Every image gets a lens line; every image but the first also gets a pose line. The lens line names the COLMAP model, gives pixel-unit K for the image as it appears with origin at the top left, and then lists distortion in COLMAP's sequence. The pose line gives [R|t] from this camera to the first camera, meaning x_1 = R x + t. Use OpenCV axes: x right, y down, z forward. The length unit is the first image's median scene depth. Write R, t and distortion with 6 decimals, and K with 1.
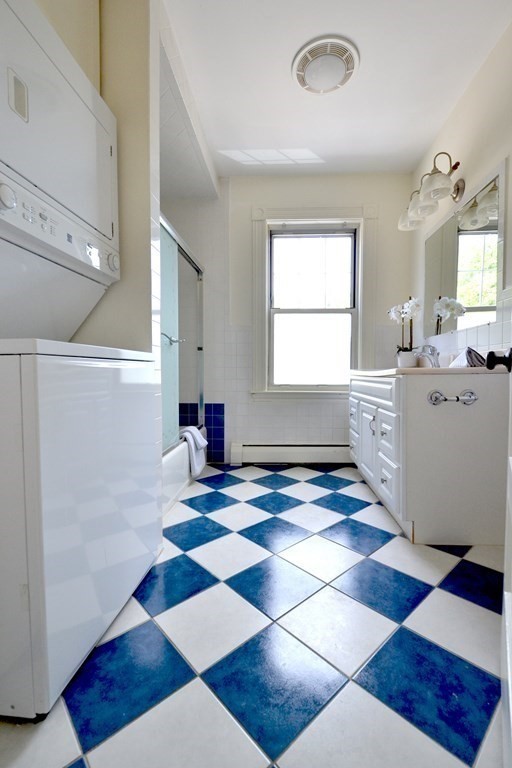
lens RADIAL K [[339.7, 0, 256.0], [0, 339.7, 384.0], [0, 0, 1]] dist [-0.003312, -0.001081]
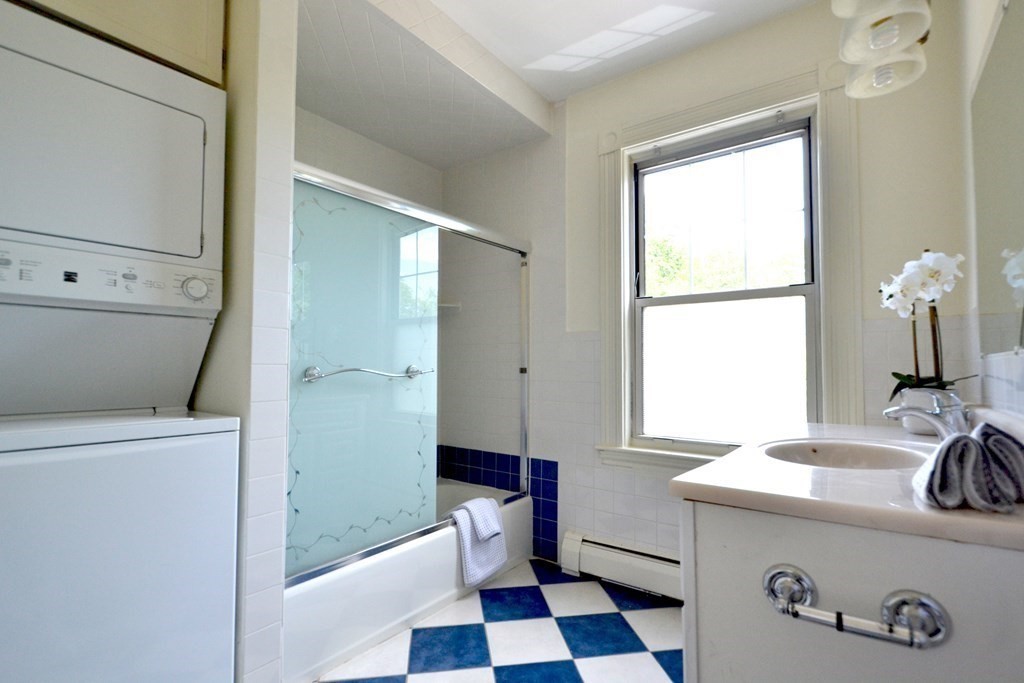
lens RADIAL K [[469.3, 0, 515.5], [0, 469.3, 346.2], [0, 0, 1]] dist [0.002871, -0.000062]
pose [[0.832281, -0.023179, -0.553869, 0.313235], [-0.022597, 0.996876, -0.075675, -0.082639], [0.553893, 0.075499, 0.829158, 0.259444]]
